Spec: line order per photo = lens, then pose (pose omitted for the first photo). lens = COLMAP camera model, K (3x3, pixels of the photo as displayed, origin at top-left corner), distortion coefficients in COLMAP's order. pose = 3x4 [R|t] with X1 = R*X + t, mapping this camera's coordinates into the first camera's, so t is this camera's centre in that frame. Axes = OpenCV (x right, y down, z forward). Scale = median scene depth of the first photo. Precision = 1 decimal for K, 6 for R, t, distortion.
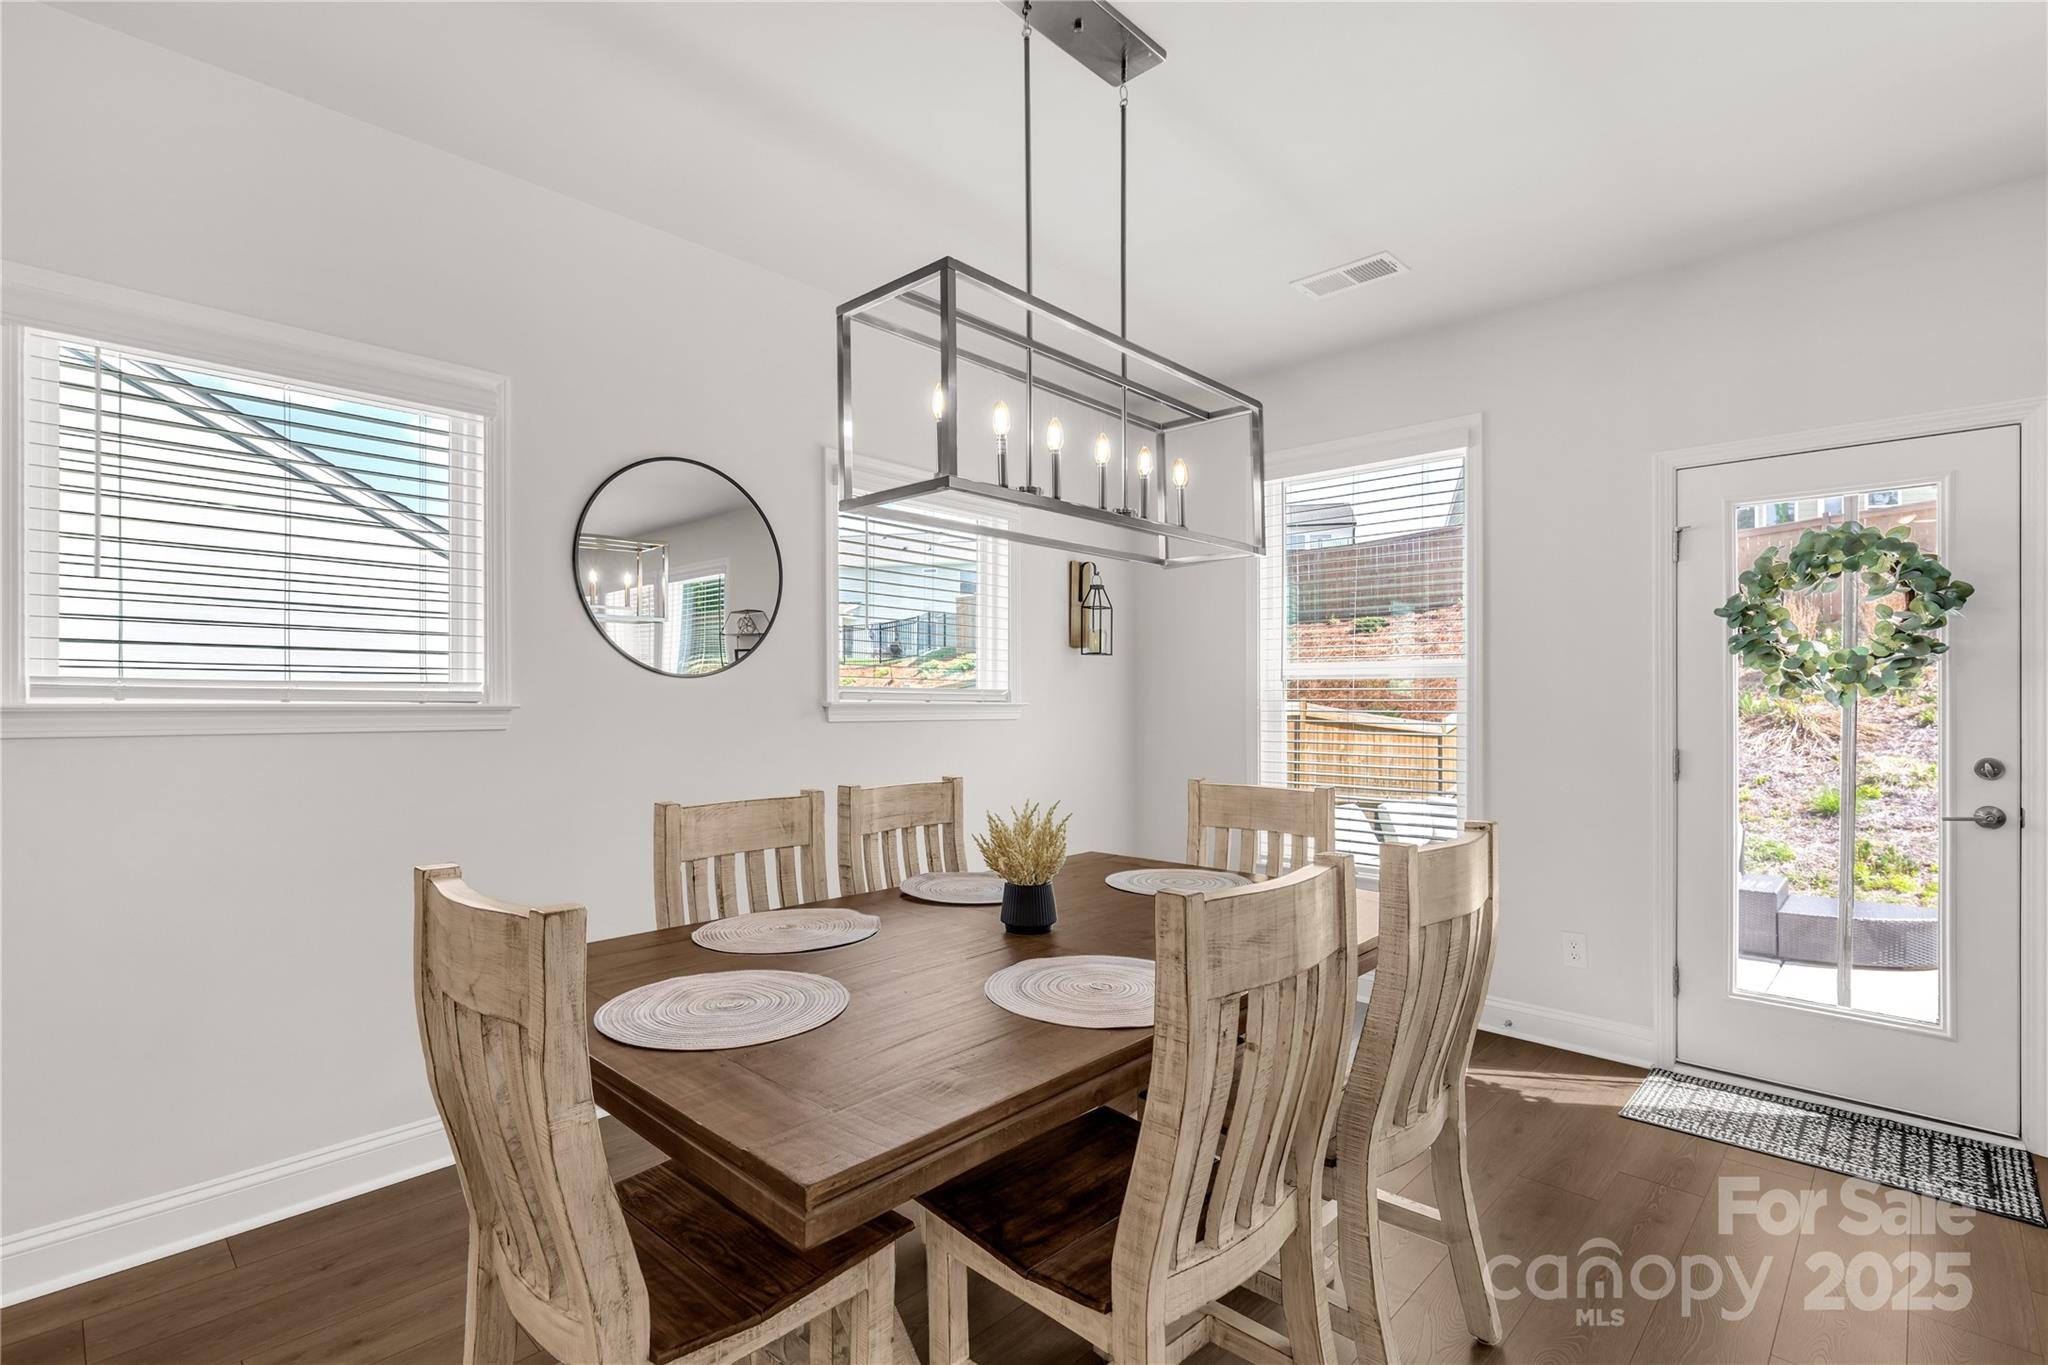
lens RADIAL K [[943.8, 0, 1028.6], [0, 943.8, 708.5], [0, 0, 1]] dist [-0.000399, -0.000276]
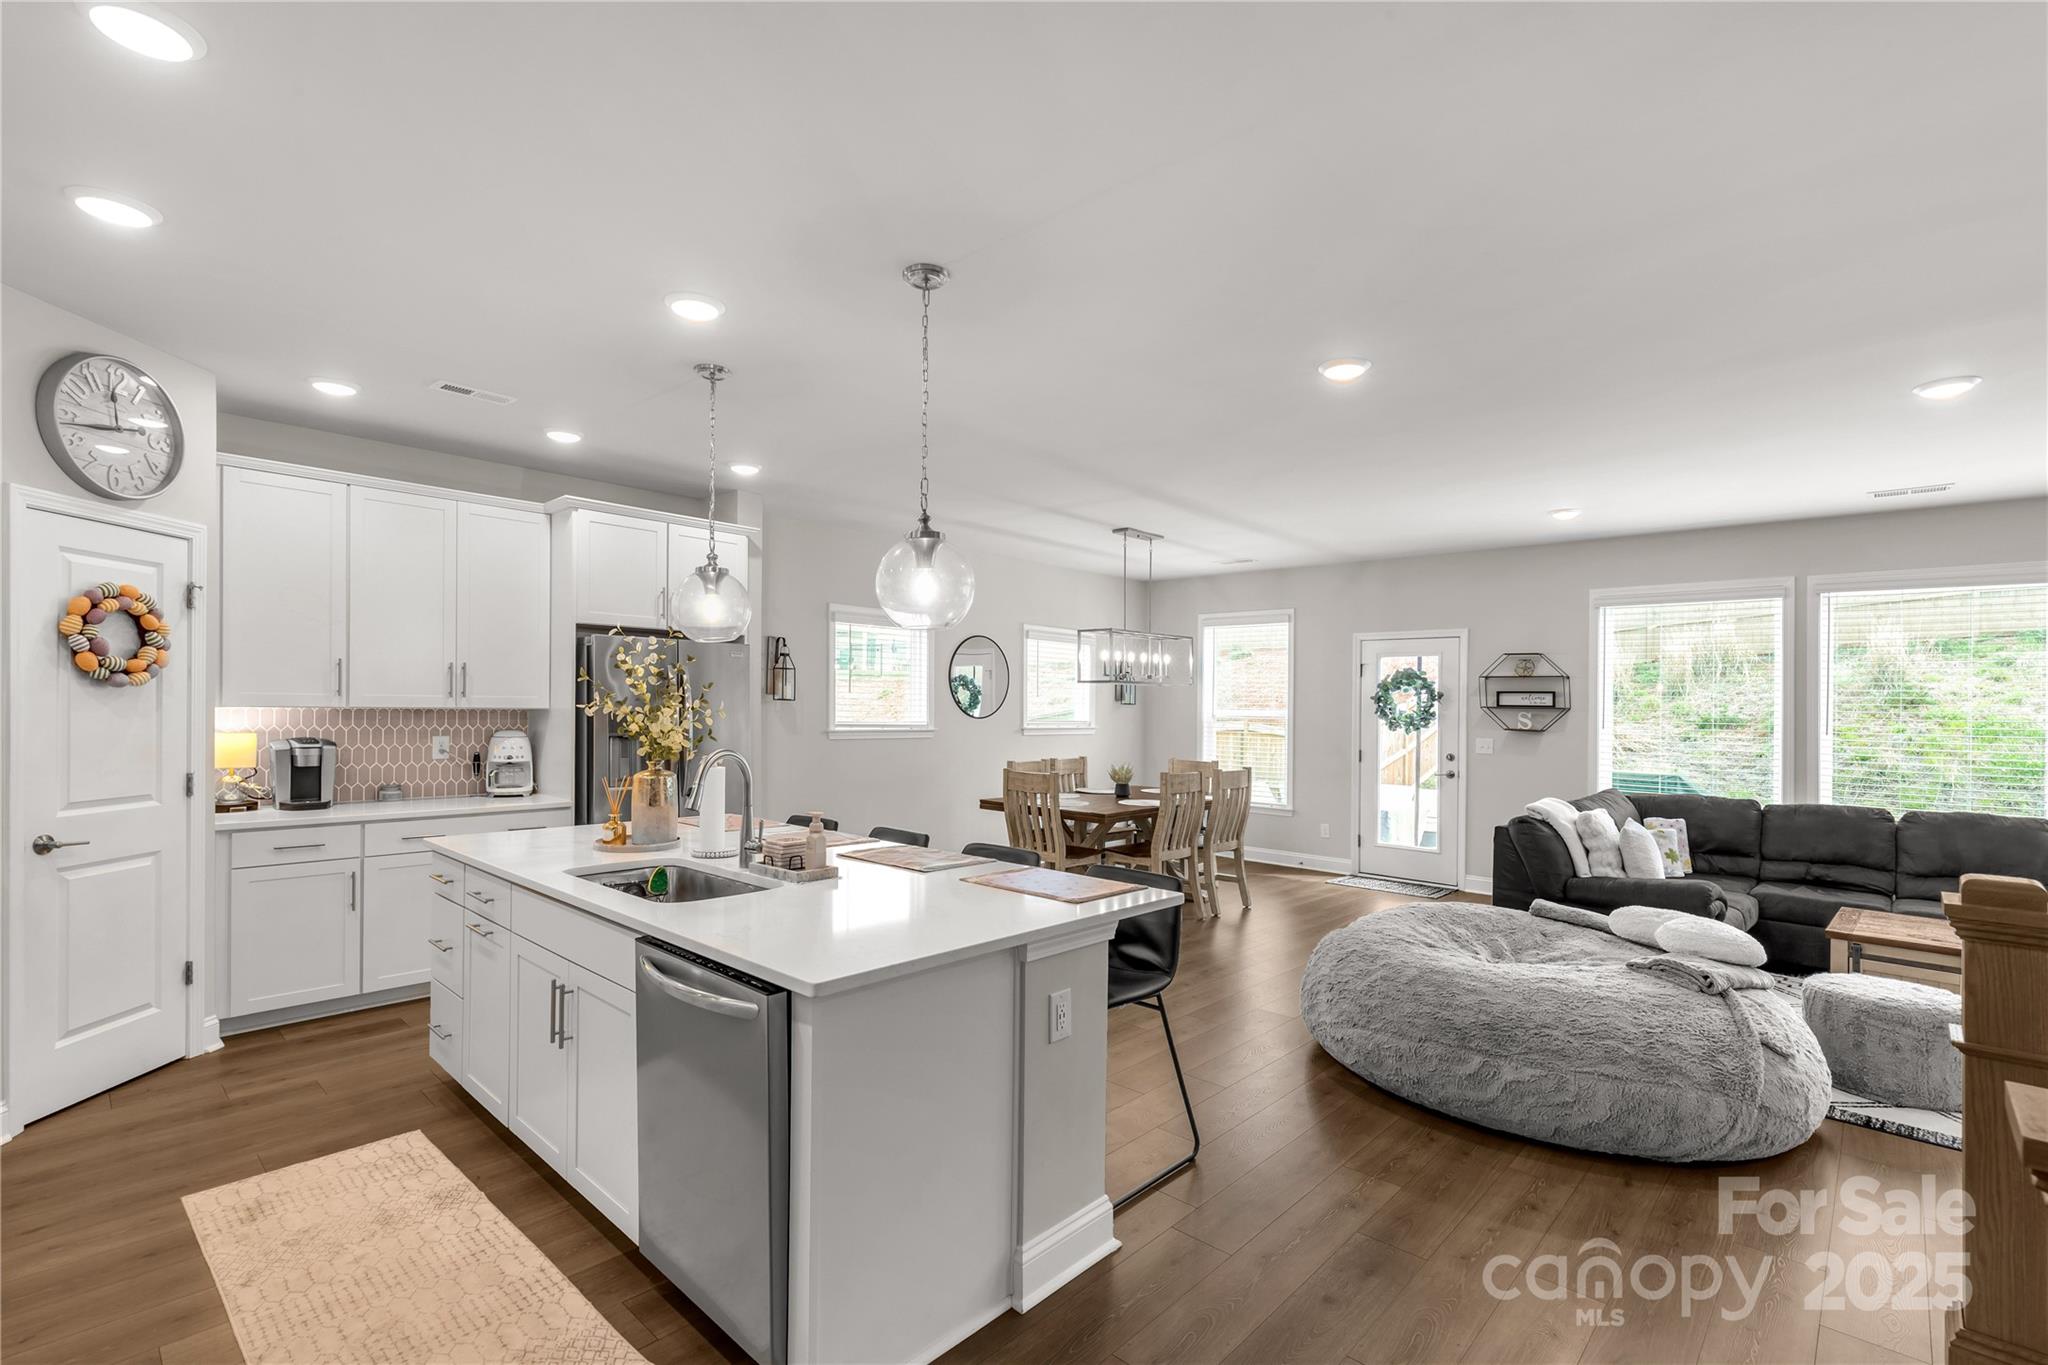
lens RADIAL K [[931.2, 0, 1002.7], [0, 931.2, 702.9], [0, 0, 1]] dist [0.001222, 0.001063]
pose [[0.999811, 0.010672, -0.016253, -0.276678], [-0.010806, 0.999908, -0.008219, -0.060258], [0.016164, 0.008393, 0.999834, -1.750722]]
